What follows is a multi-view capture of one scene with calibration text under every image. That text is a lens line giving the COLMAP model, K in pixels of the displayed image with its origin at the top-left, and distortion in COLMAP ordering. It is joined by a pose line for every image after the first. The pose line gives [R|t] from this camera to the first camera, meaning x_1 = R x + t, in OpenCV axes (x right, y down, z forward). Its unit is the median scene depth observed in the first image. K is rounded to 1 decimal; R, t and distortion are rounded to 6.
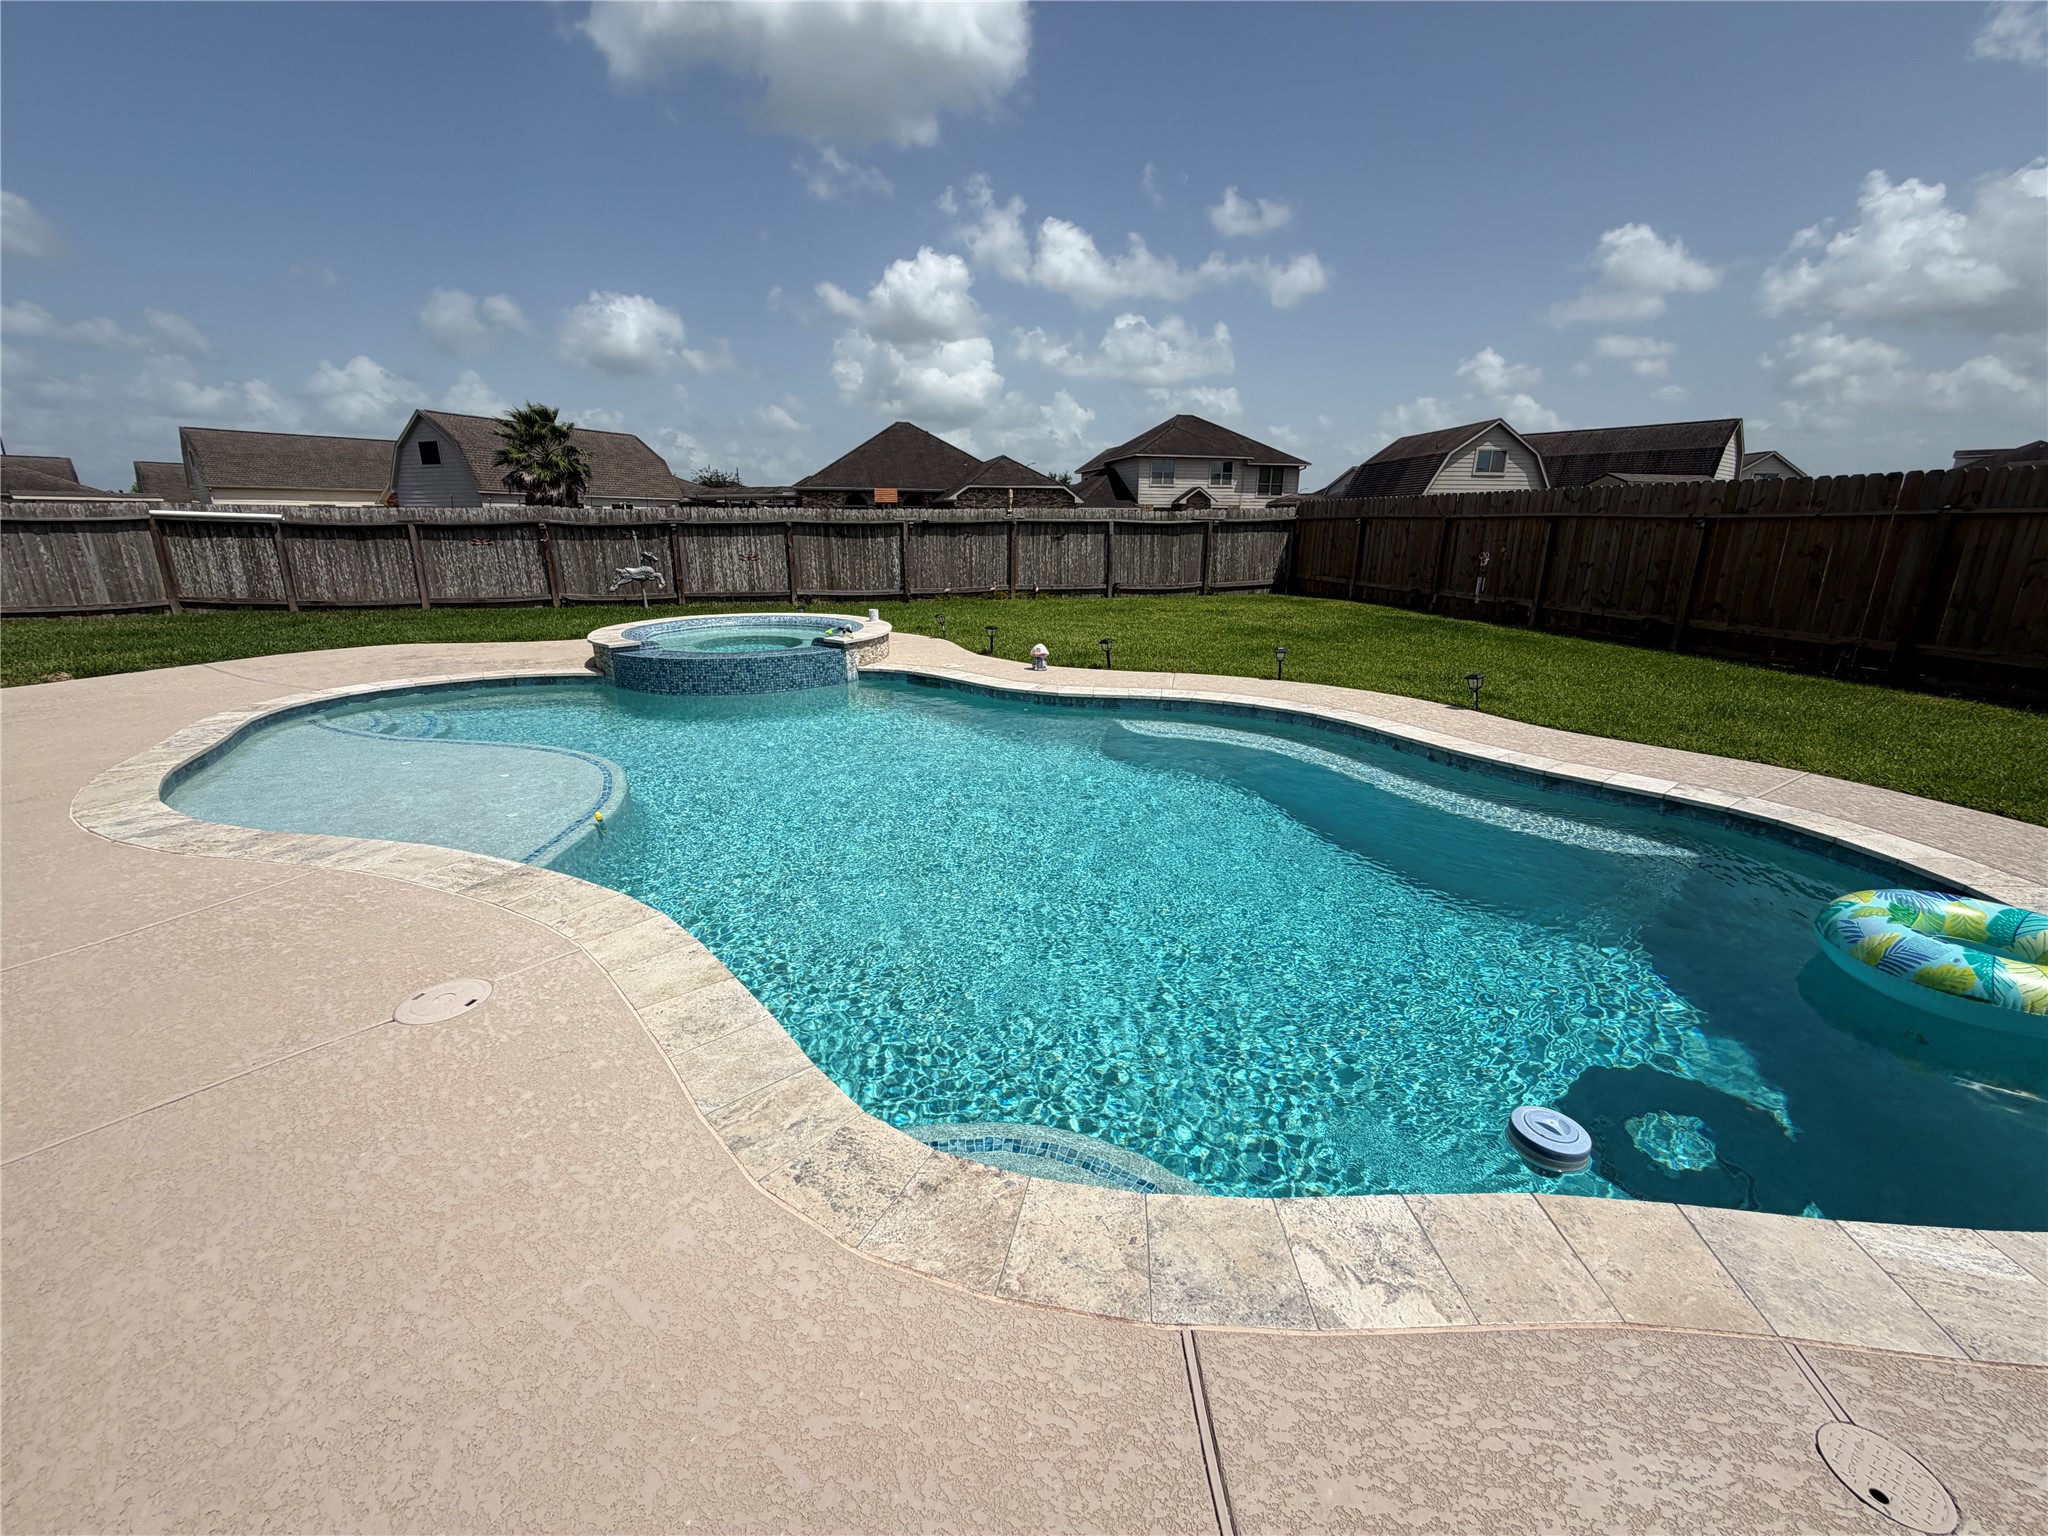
lens RADIAL K [[803.5, 0, 1024.0], [0, 803.5, 768.0], [0, 0, 1]] dist [0.001503, -0.000148]
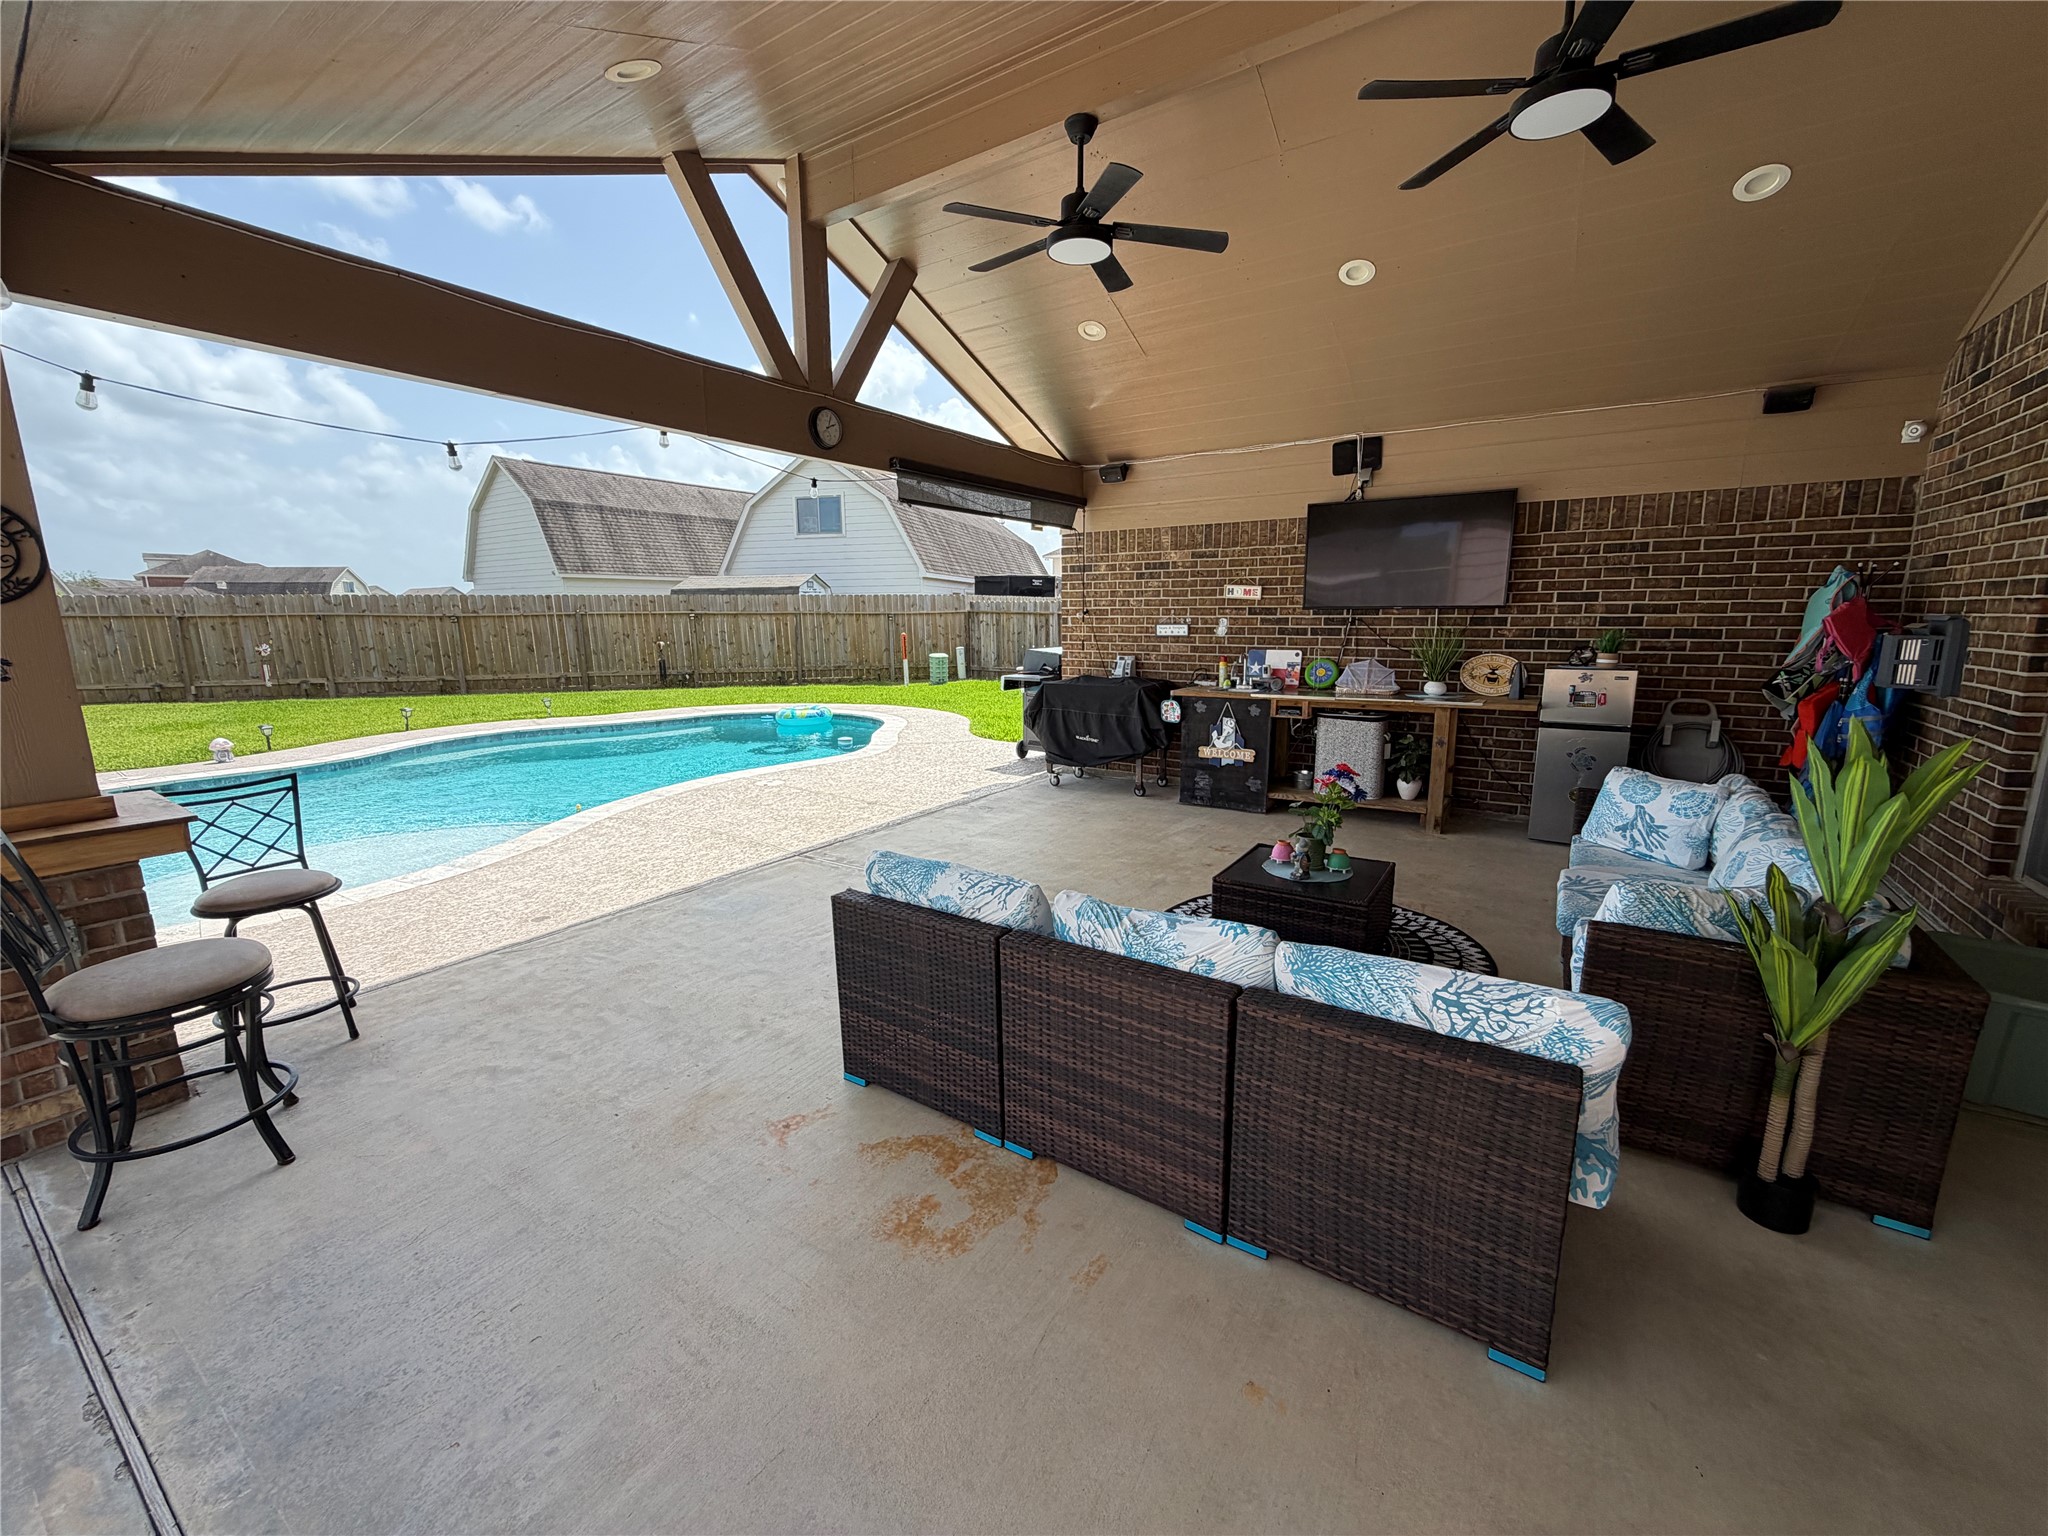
lens RADIAL K [[816.2, 0, 1016.3], [0, 816.2, 767.8], [0, 0, 1]] dist [0.000006, -0.000007]
pose [[-0.118406, -0.188690, 0.974872, -0.602472], [0.295576, 0.930576, 0.216016, -0.021723], [-0.947953, 0.313727, -0.054413, 0.046539]]
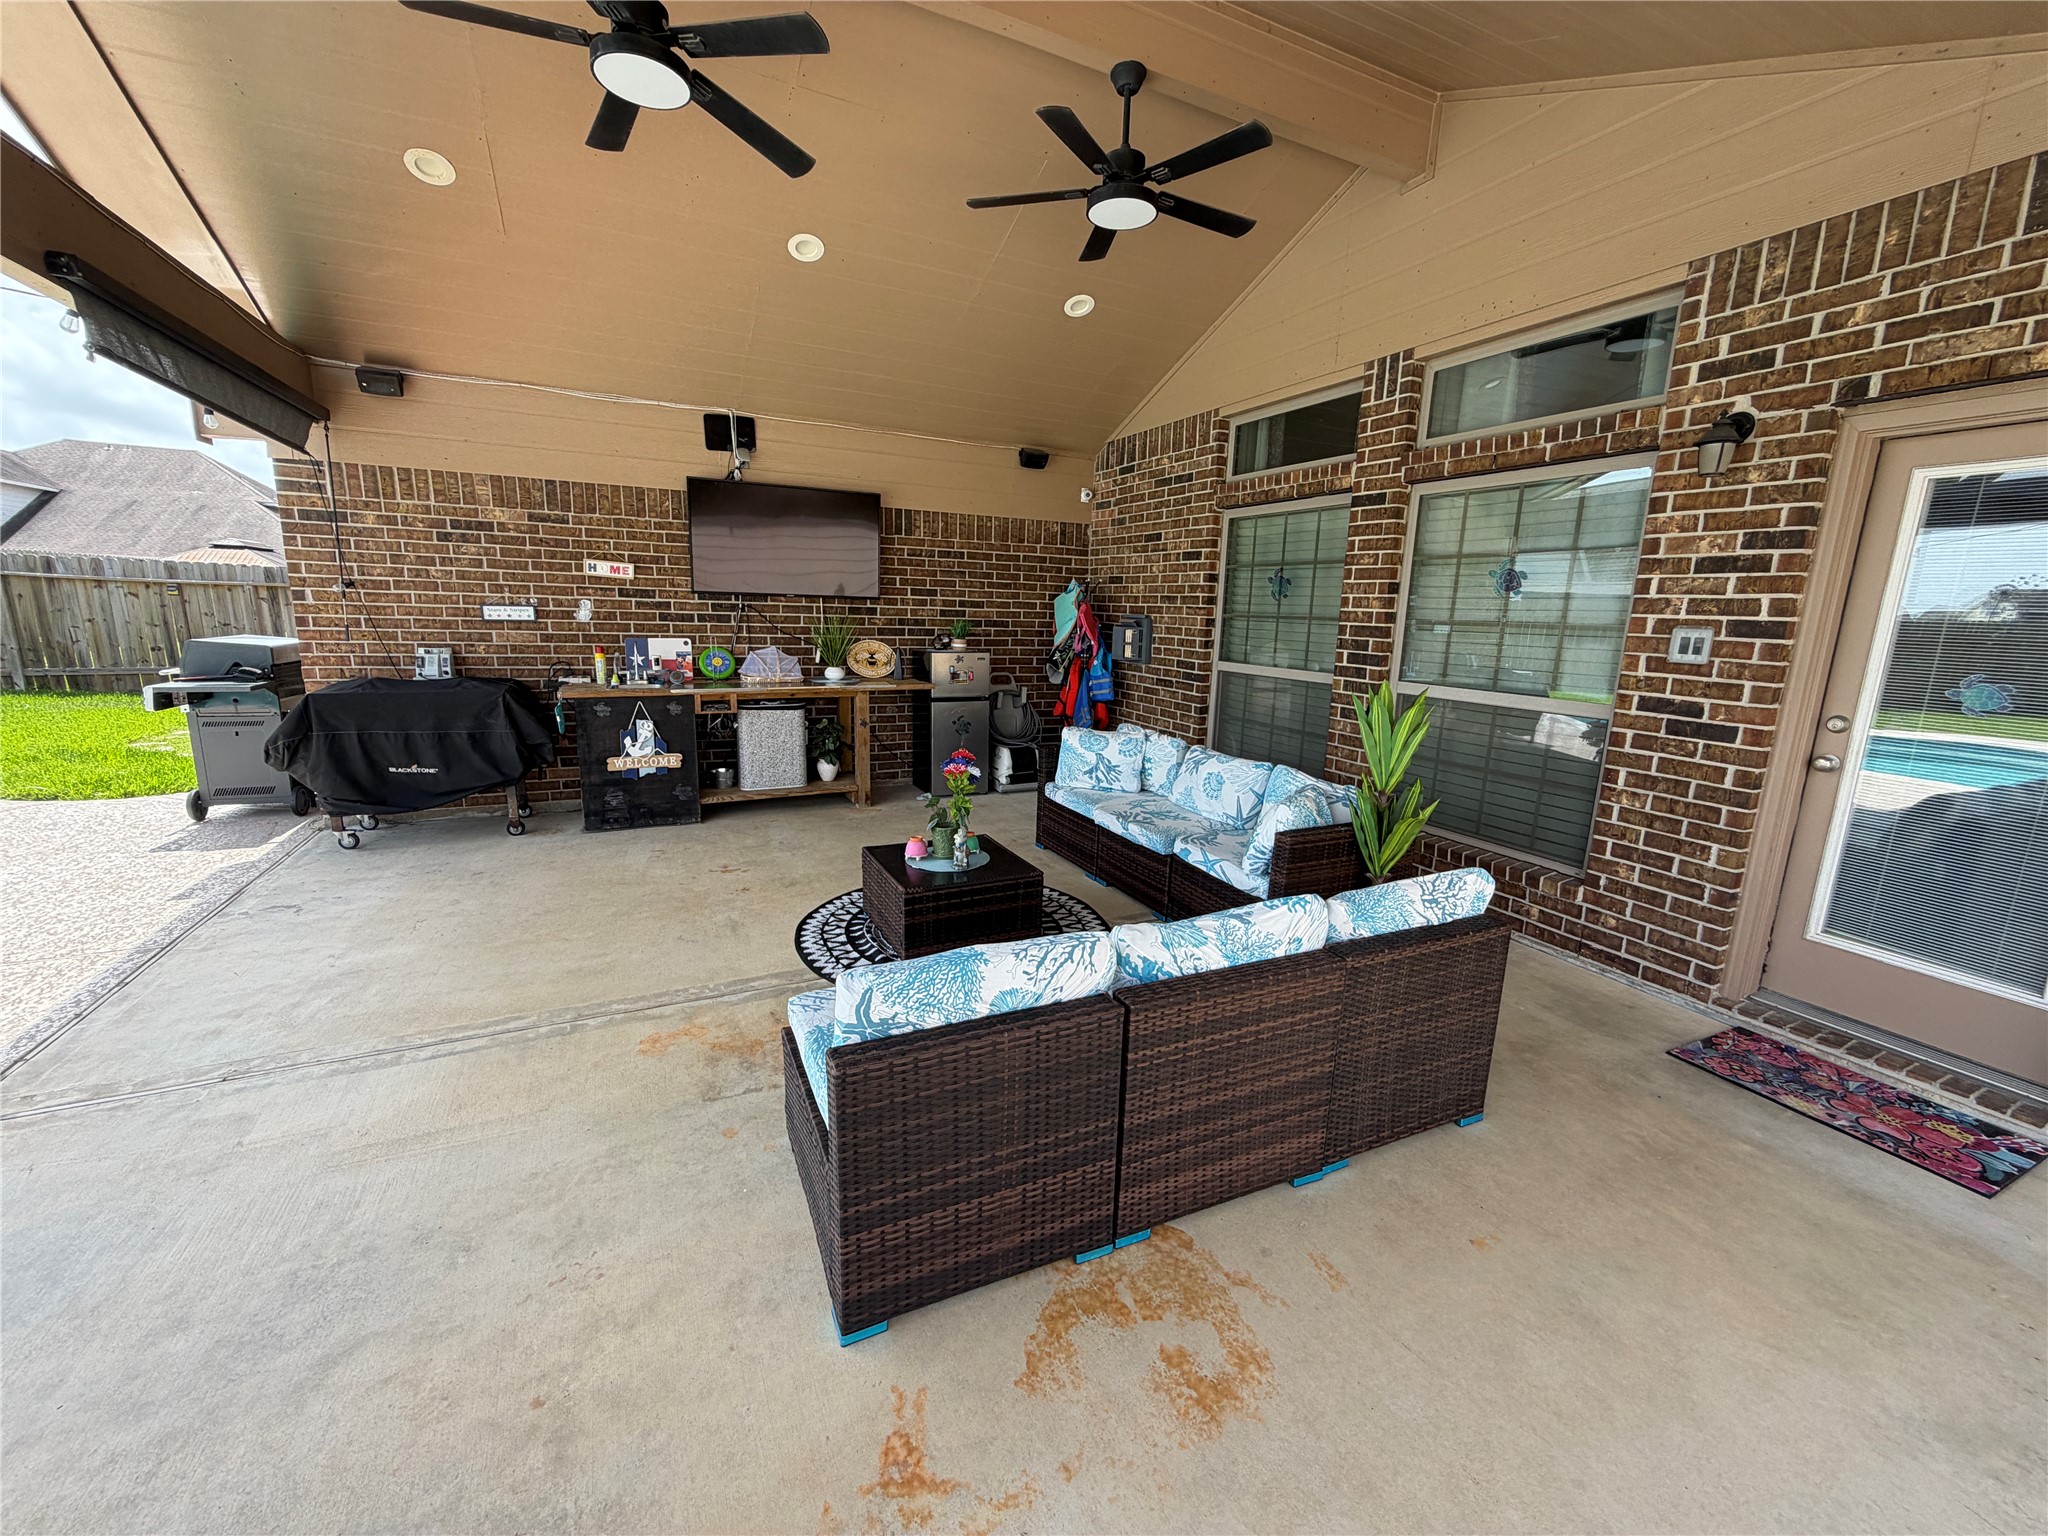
lens RADIAL K [[816.2, 0, 1016.3], [0, 816.2, 767.8], [0, 0, 1]] dist [0.000006, -0.000007]
pose [[-0.913412, -0.111642, 0.391425, -0.494753], [0.084343, 0.888865, 0.450340, -0.048798], [-0.398201, 0.444360, -0.802484, 0.137152]]
